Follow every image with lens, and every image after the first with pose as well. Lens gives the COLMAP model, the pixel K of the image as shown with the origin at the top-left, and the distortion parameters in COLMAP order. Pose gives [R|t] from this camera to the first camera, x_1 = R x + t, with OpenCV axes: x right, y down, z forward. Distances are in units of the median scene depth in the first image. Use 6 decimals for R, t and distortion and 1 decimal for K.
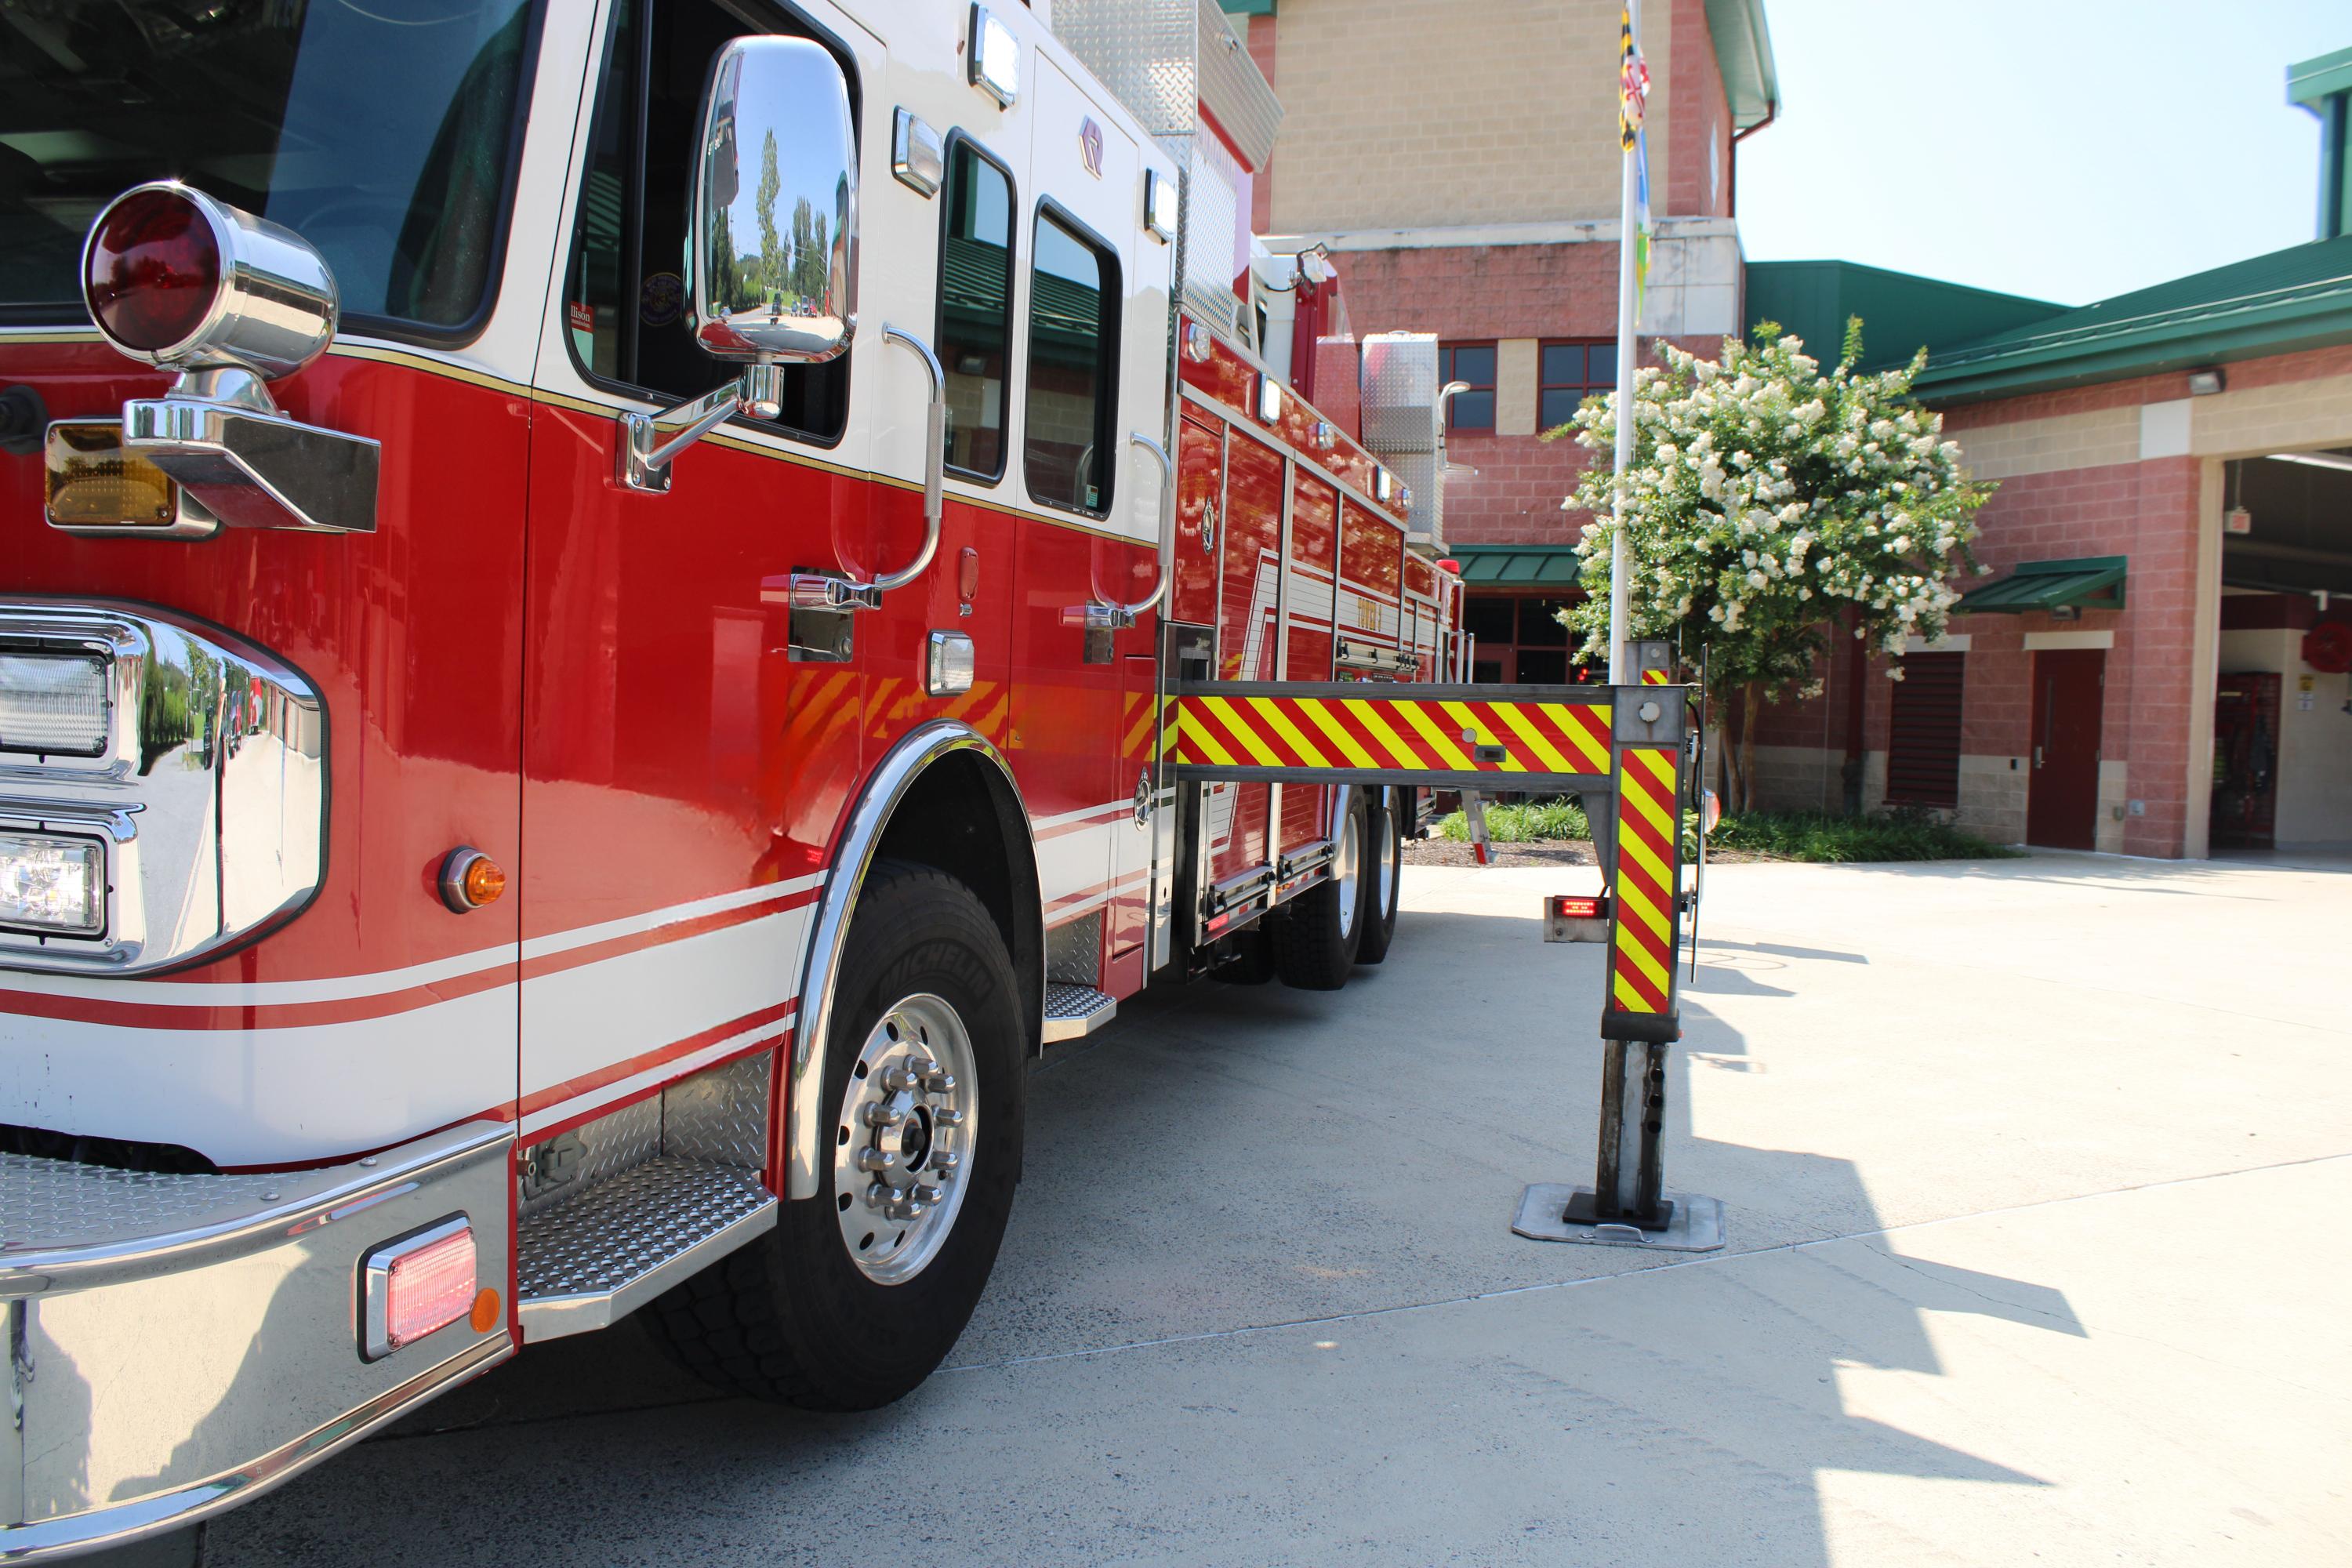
lens RADIAL K [[1959.6, 0, 1169.0], [0, 1959.6, 792.2], [0, 0, 1]] dist [-0.155788, 0.133515]
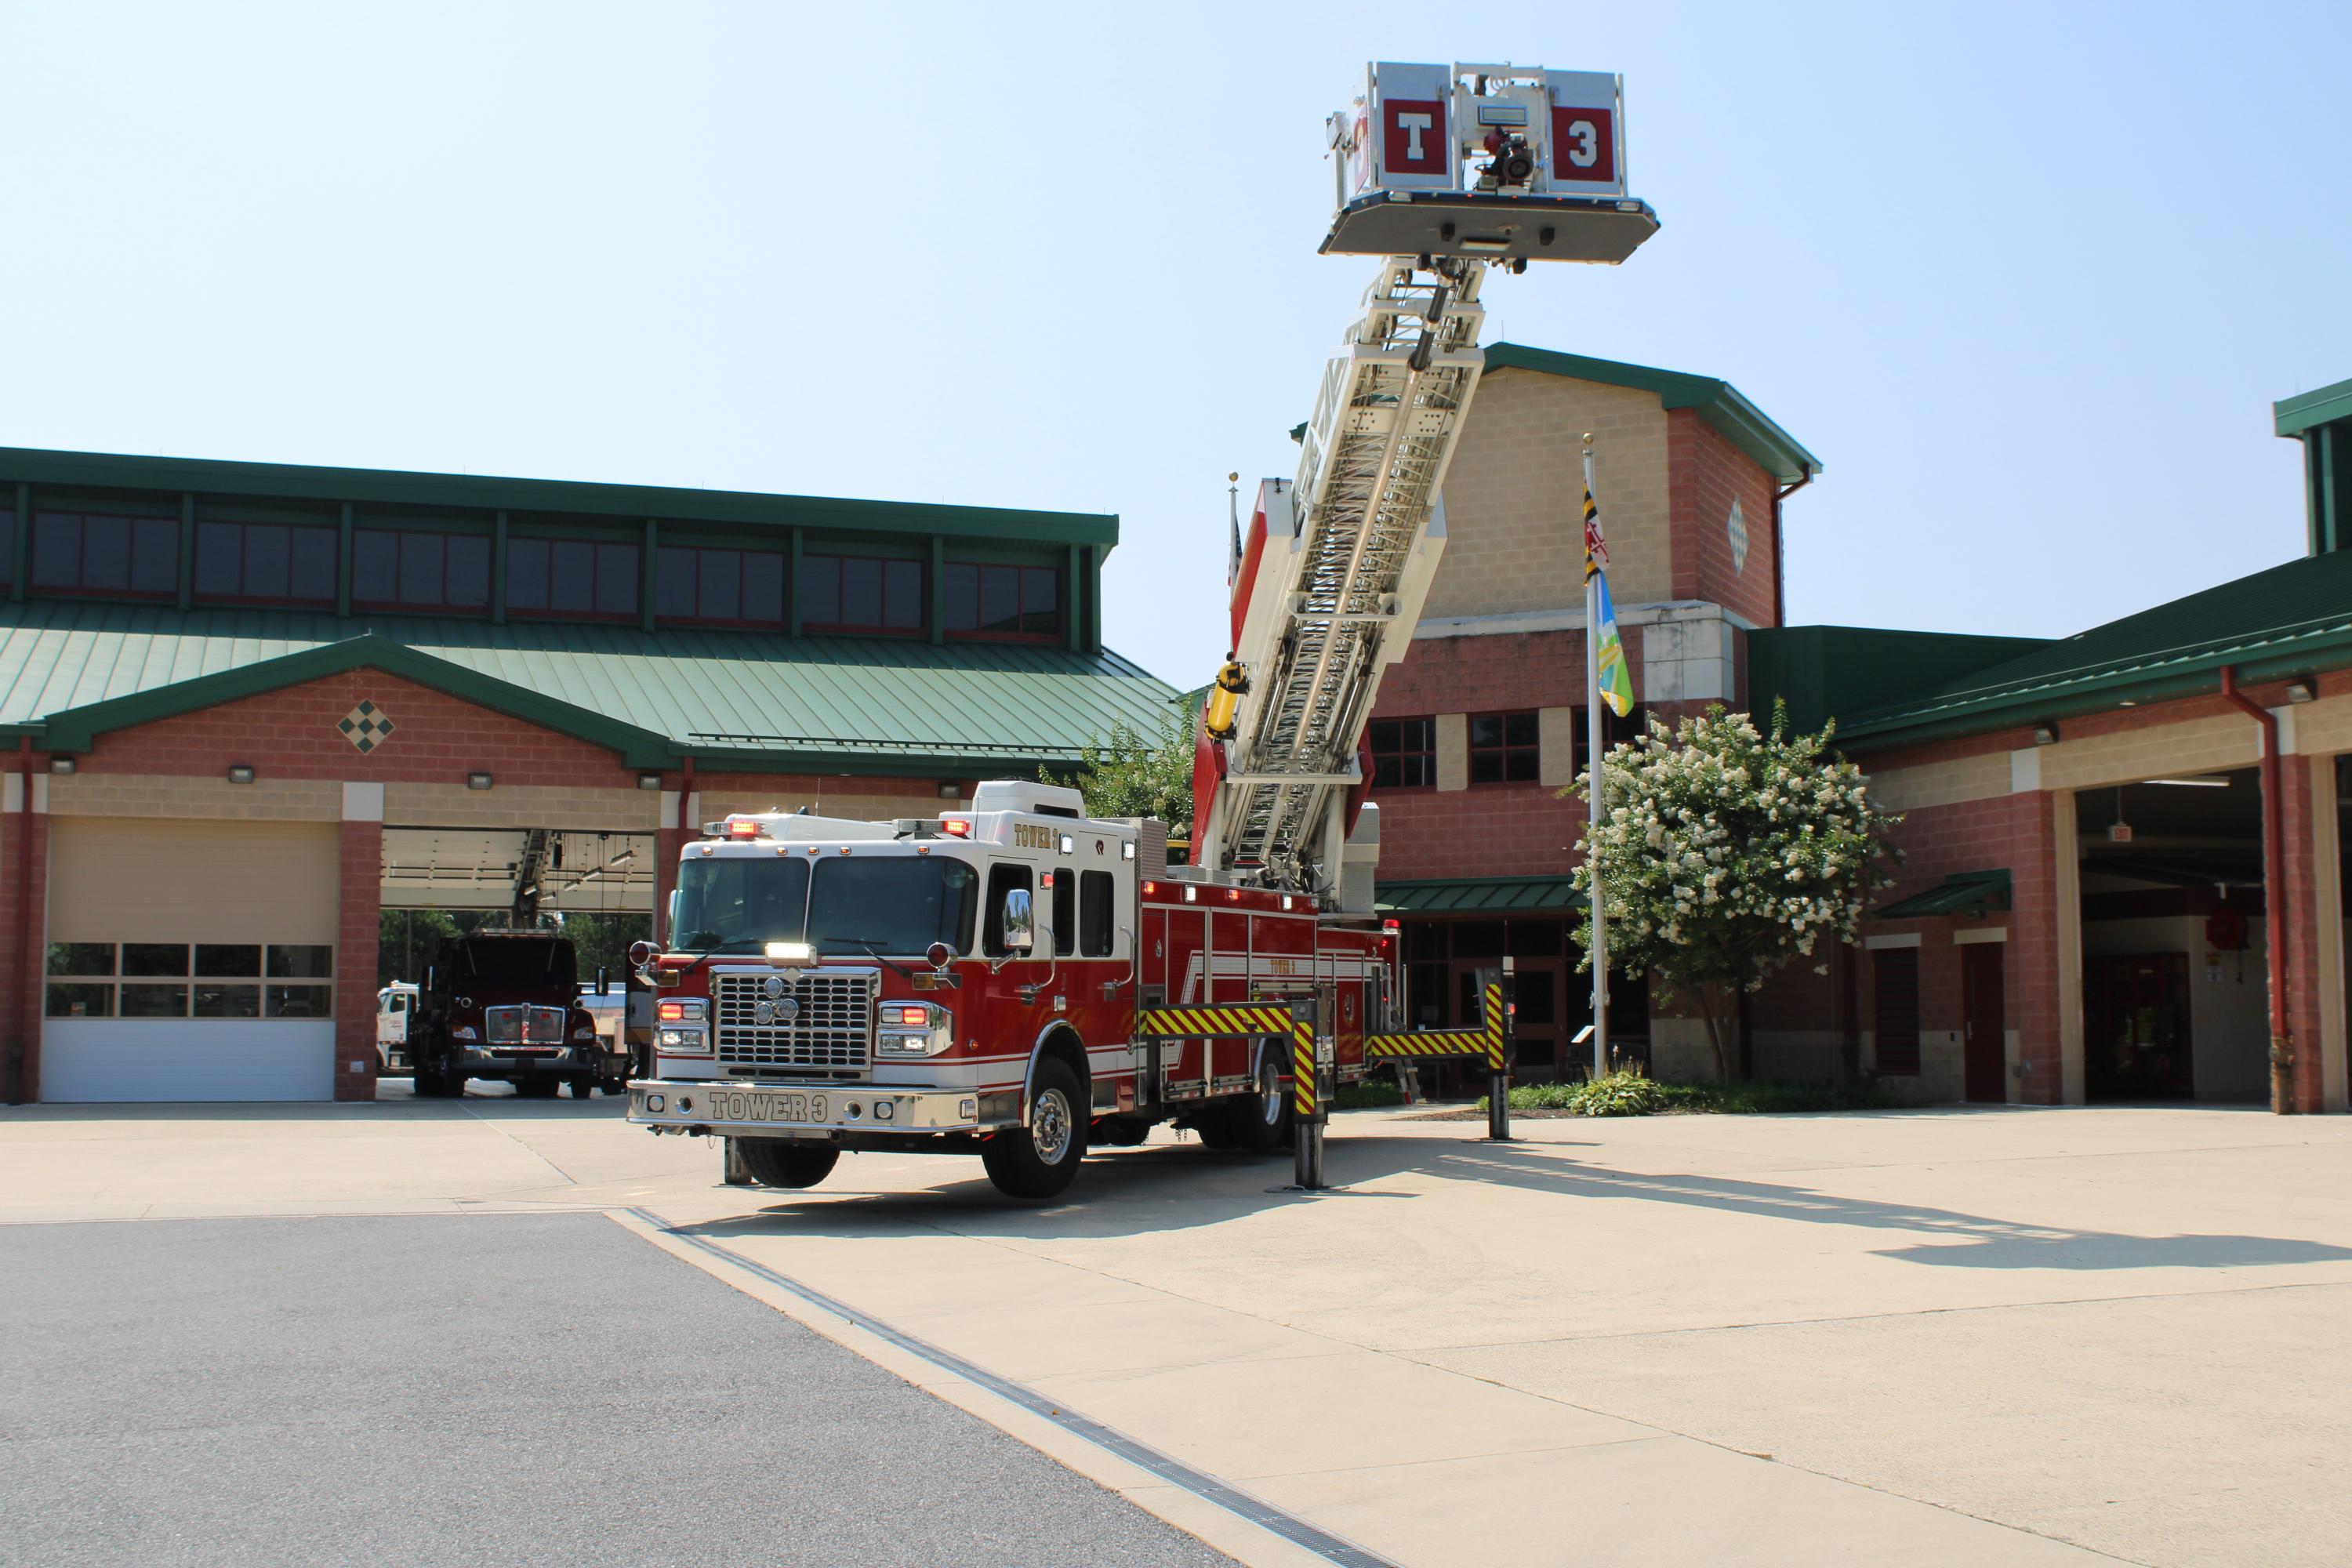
lens RADIAL K [[2665.2, 0, 1176.0], [0, 2665.2, 784.0], [0, 0, 1]] dist [-0.110050, 0.210083]
pose [[0.994090, -0.043496, -0.099461, 0.127081], [0.029749, 0.990298, -0.135740, 0.043429], [0.104400, 0.131979, 0.985739, -0.814189]]
